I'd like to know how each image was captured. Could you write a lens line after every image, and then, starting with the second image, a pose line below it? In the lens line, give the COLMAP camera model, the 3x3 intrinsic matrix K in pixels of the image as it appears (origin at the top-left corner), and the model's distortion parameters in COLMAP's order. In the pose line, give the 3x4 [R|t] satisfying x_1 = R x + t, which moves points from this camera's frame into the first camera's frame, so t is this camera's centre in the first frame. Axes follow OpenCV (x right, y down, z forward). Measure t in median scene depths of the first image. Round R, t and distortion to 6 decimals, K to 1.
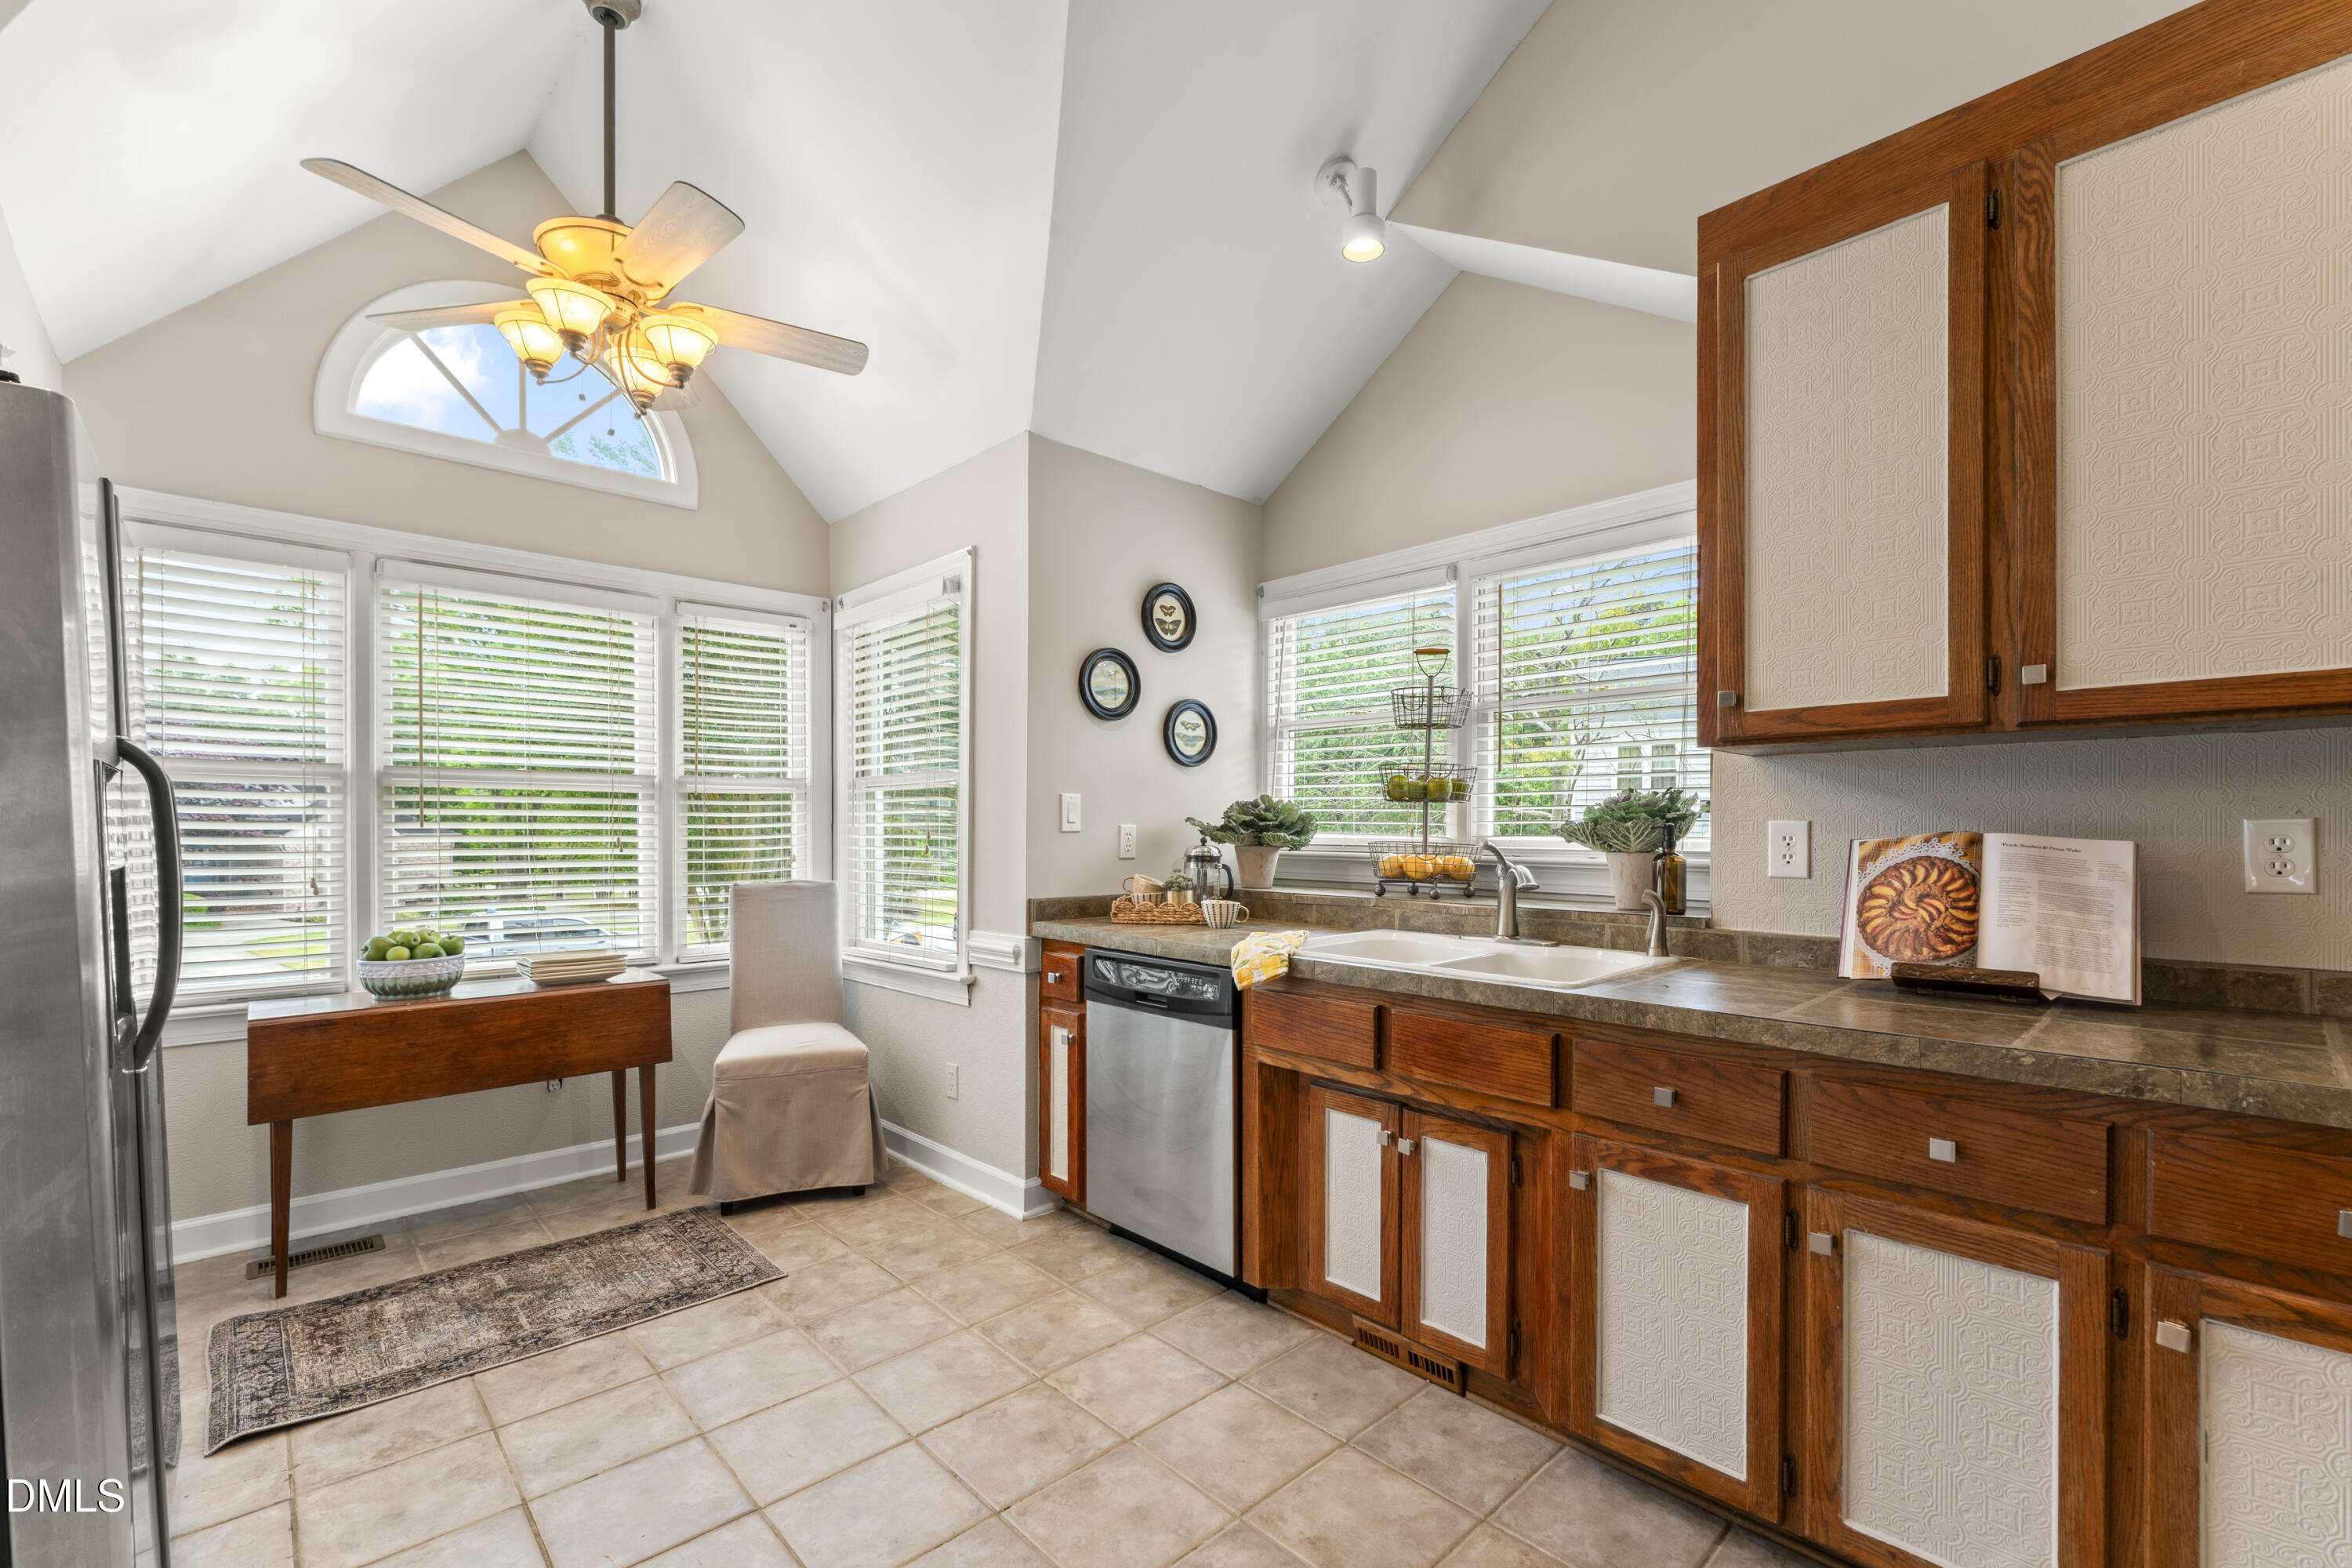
lens RADIAL K [[1000.4, 0, 1183.2], [0, 1000.4, 813.9], [0, 0, 1]] dist [-0.000991, 0.000270]
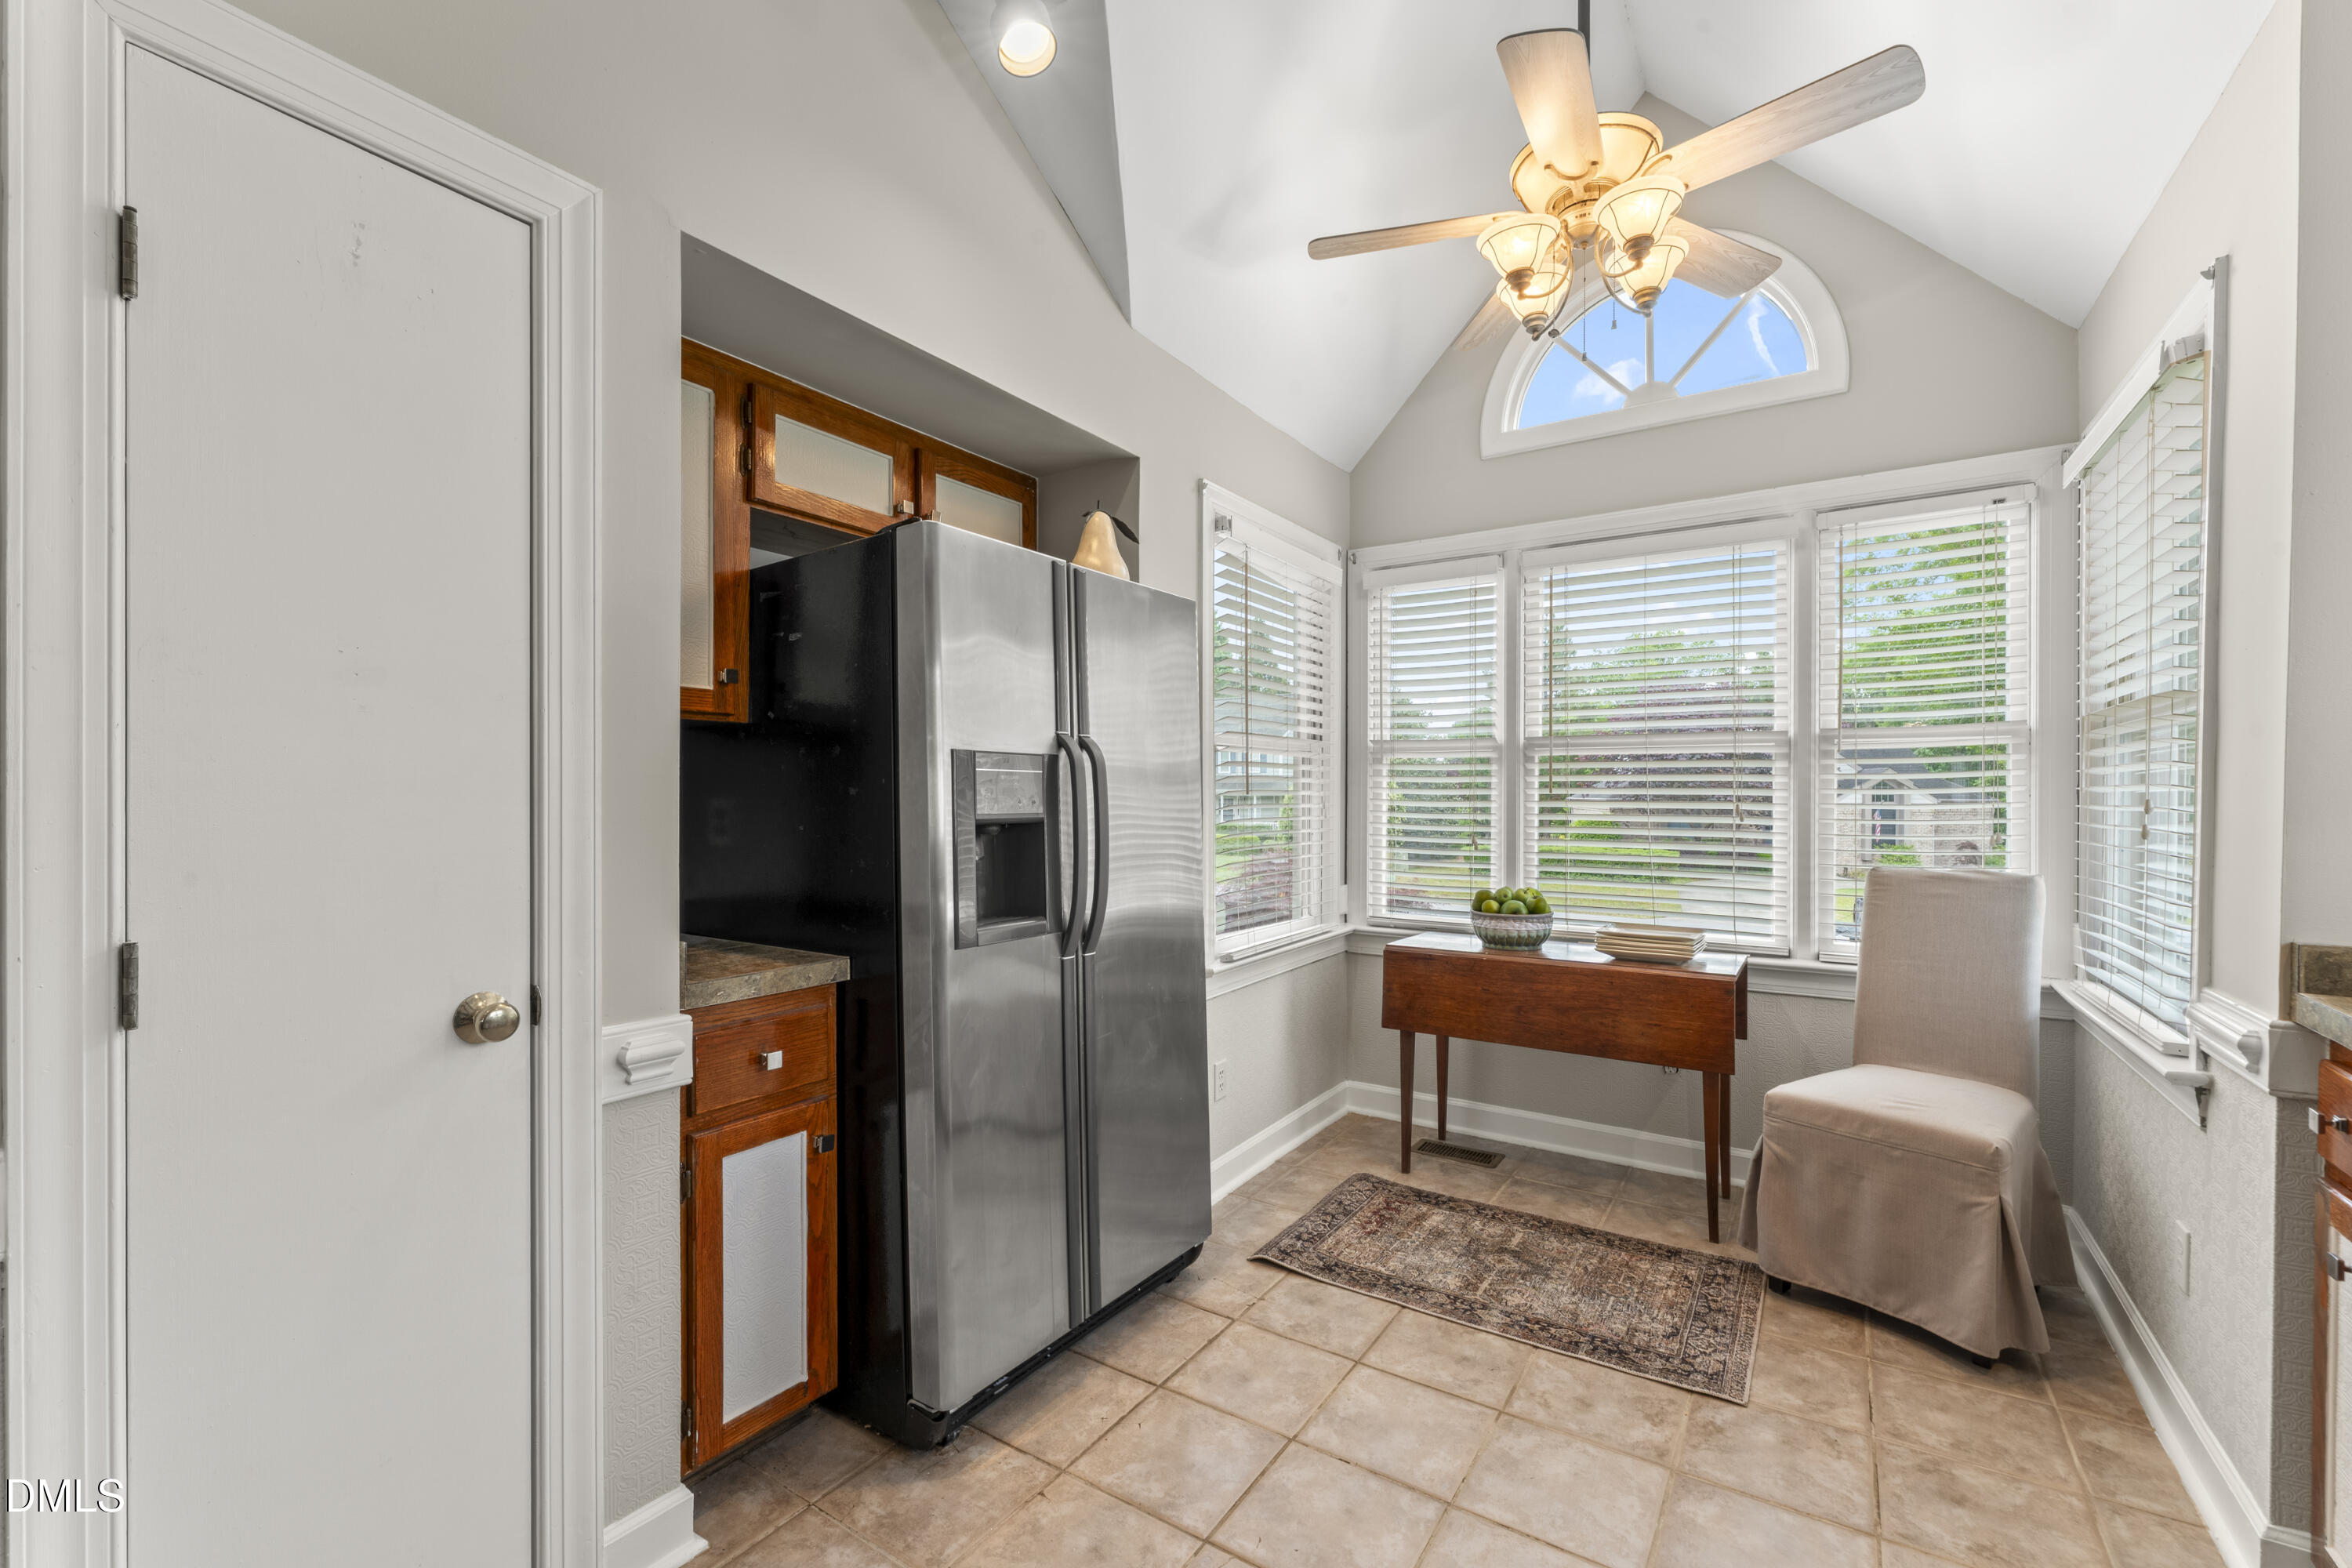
lens RADIAL K [[983.6, 0, 1178.0], [0, 983.6, 790.2], [0, 0, 1]] dist [-0.000481, 0.000227]
pose [[0.234039, -0.003573, -0.972221, 0.188752], [0.011963, 0.999928, -0.000795, 0.007025], [0.972154, -0.011445, 0.234065, 0.395711]]
